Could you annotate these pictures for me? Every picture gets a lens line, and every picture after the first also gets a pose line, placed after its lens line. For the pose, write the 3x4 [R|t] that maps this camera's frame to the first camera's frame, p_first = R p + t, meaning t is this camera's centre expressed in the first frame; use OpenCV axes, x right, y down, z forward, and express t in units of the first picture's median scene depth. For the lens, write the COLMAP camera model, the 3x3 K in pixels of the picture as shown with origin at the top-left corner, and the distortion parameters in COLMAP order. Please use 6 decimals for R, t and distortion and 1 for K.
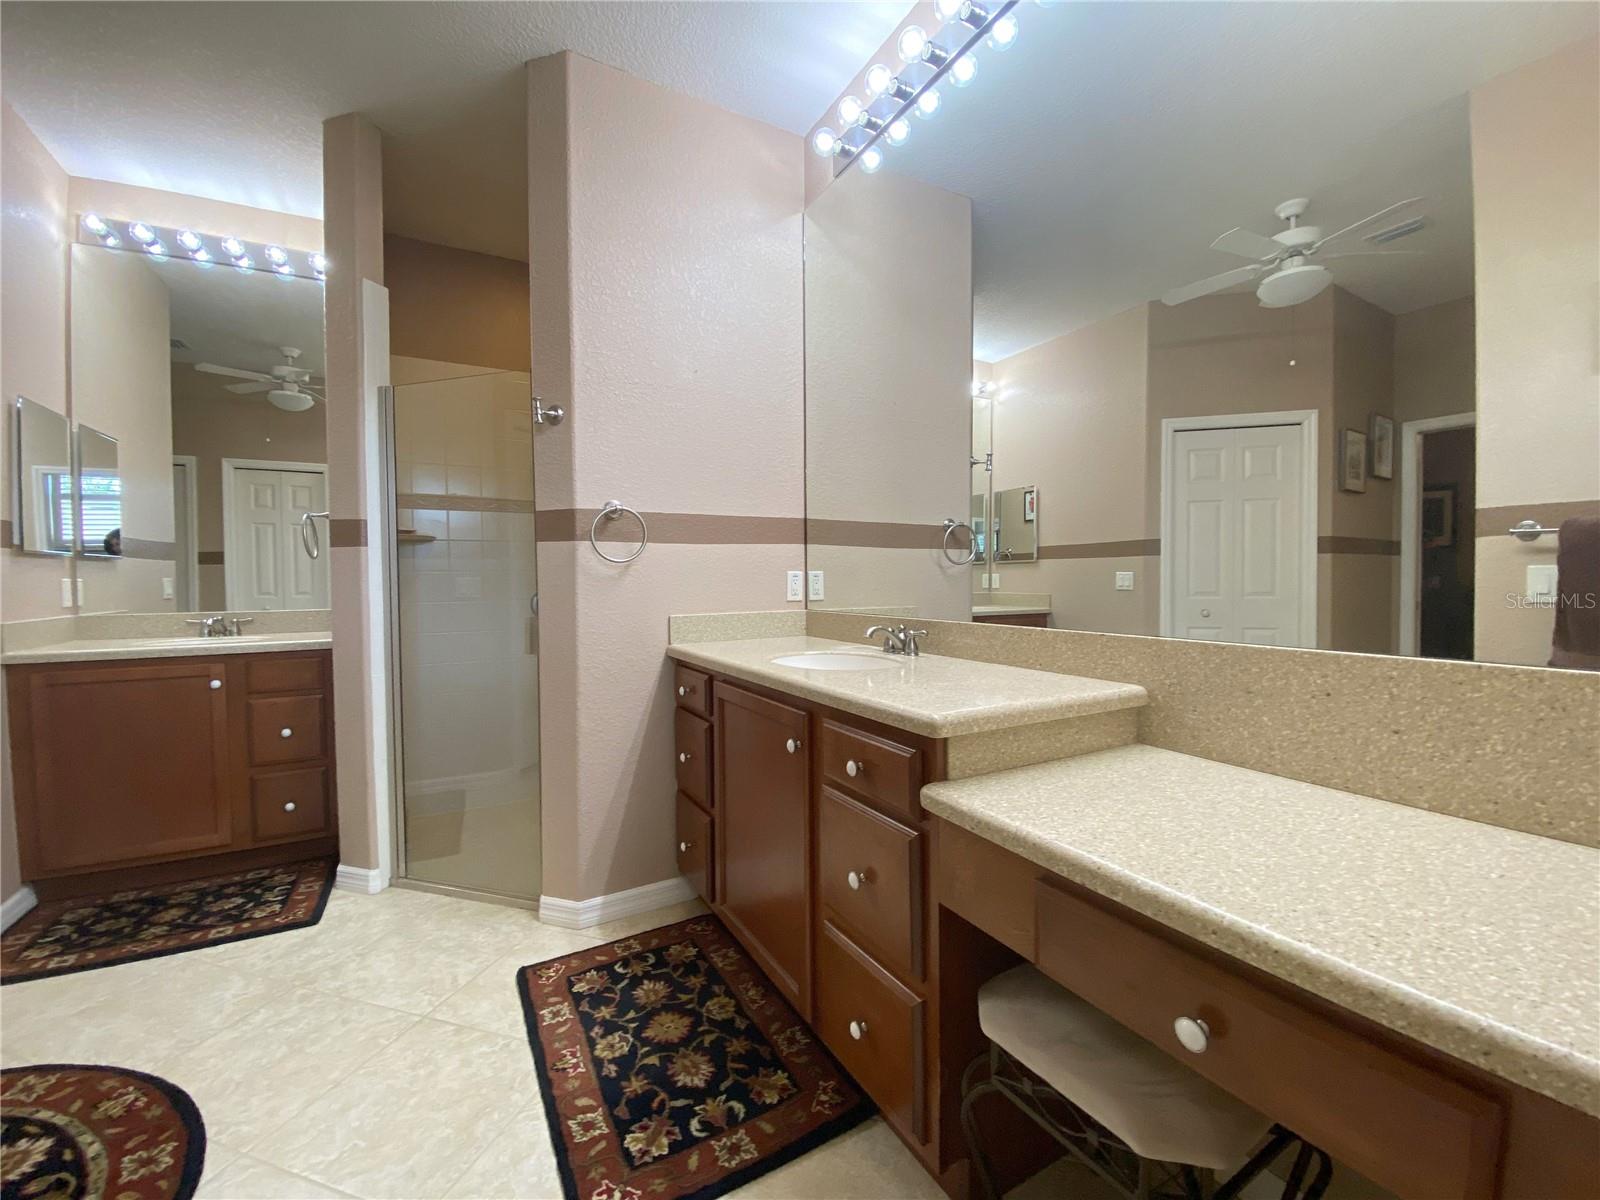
lens RADIAL K [[663.1, 0, 791.3], [0, 663.1, 596.2], [0, 0, 1]] dist [0.013116, -0.018328]
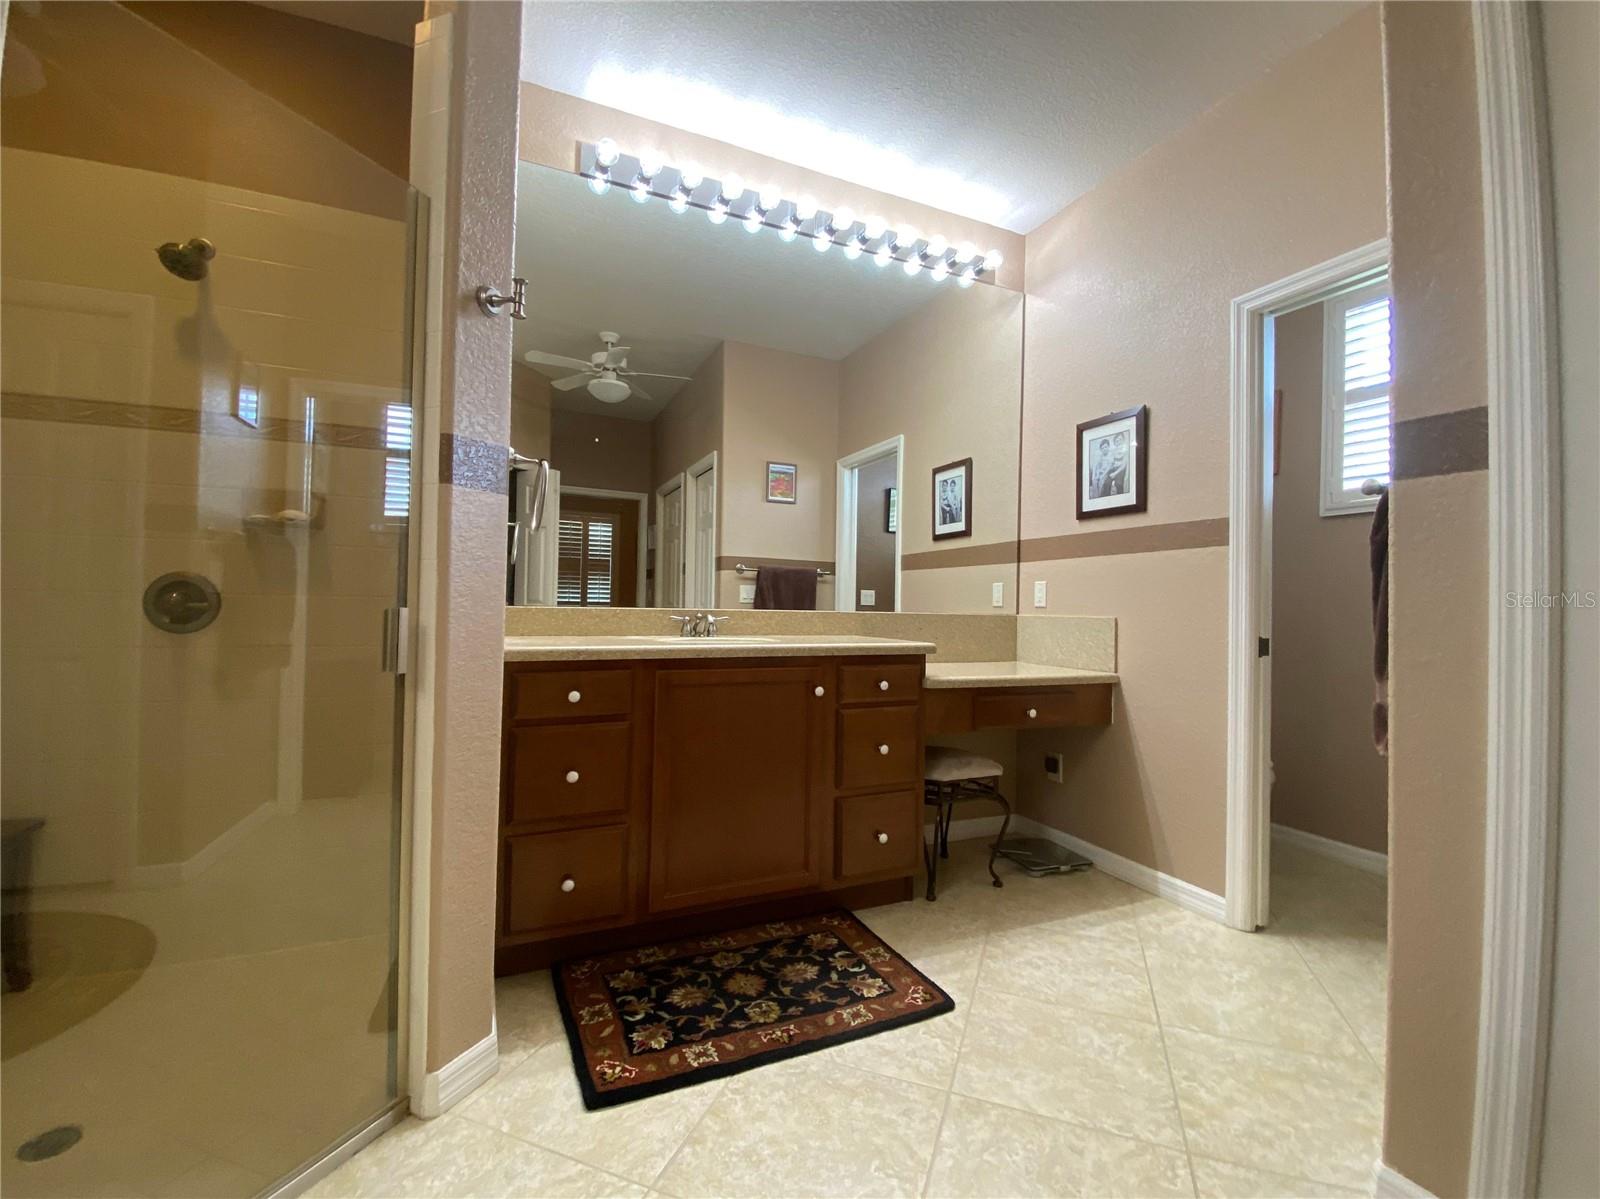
lens RADIAL K [[703.7, 0, 817.7], [0, 703.7, 594.8], [0, 0, 1]] dist [0.016816, -0.023174]
pose [[0.042025, 0.028532, 0.998709, -1.009292], [0.008643, 0.999544, -0.028920, 0.042393], [-0.999079, 0.009847, 0.041759, 0.628860]]
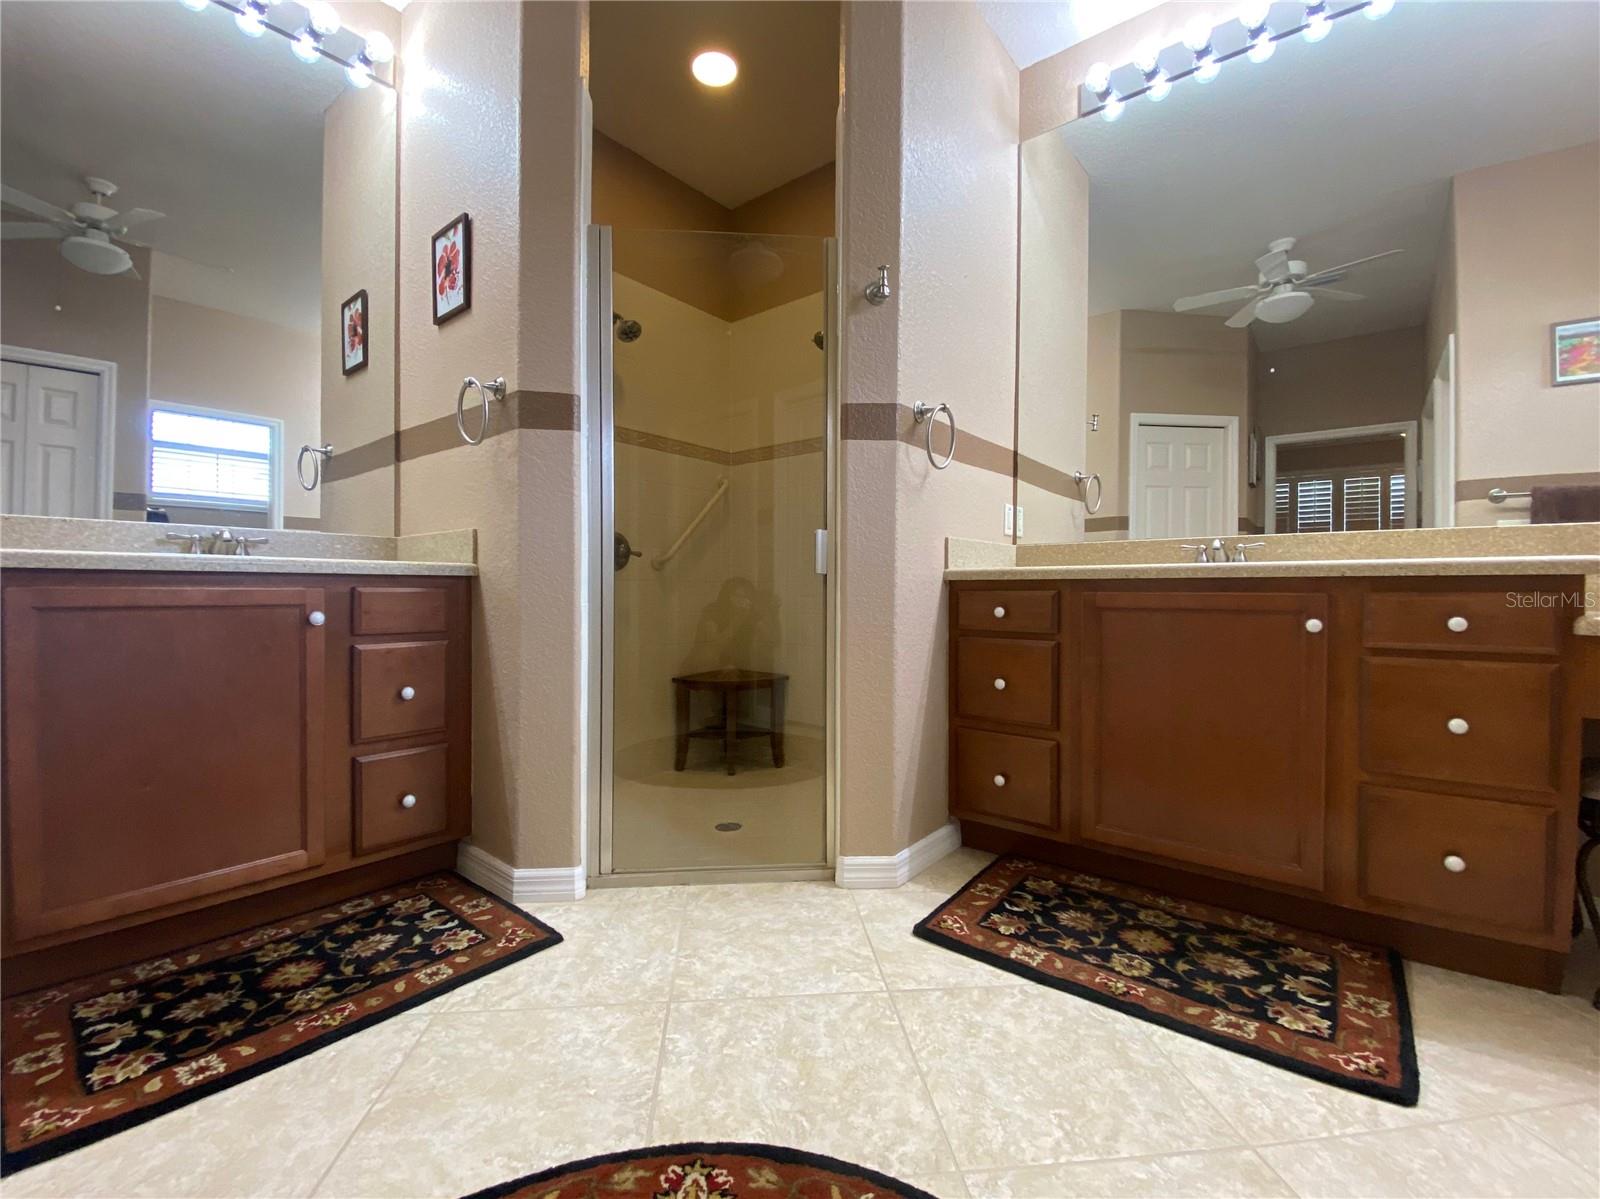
lens RADIAL K [[695.2, 0, 782.8], [0, 695.2, 595.8], [0, 0, 1]] dist [0.010649, -0.015596]
pose [[0.926609, 0.011471, 0.375850, -0.785627], [-0.002603, 0.999706, -0.024094, 0.140282], [-0.376016, 0.021348, 0.926367, 0.204295]]
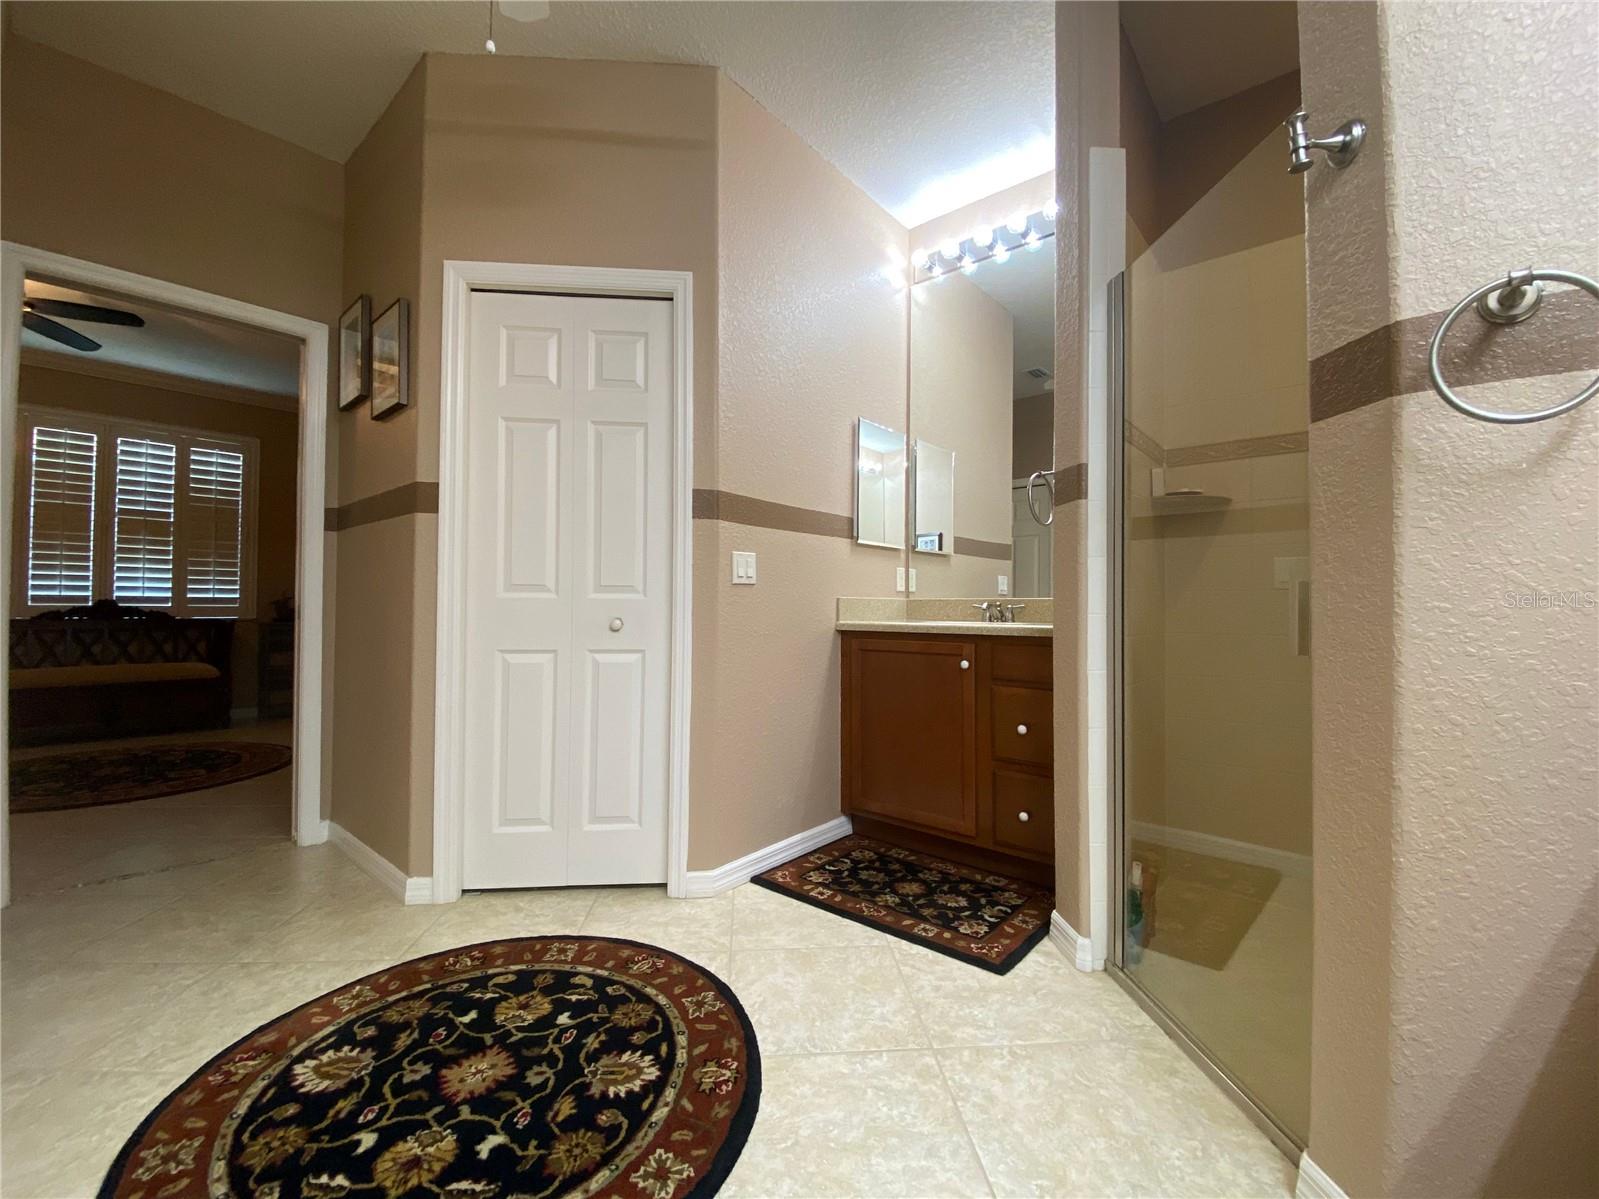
lens RADIAL K [[662.6, 0, 790.8], [0, 662.6, 595.7], [0, 0, 1]] dist [0.013116, -0.018328]
pose [[0.352423, -0.005787, -0.935823, -0.060290], [-0.035338, 0.999185, -0.019487, 0.066548], [0.935173, 0.039938, 0.351932, 0.467376]]
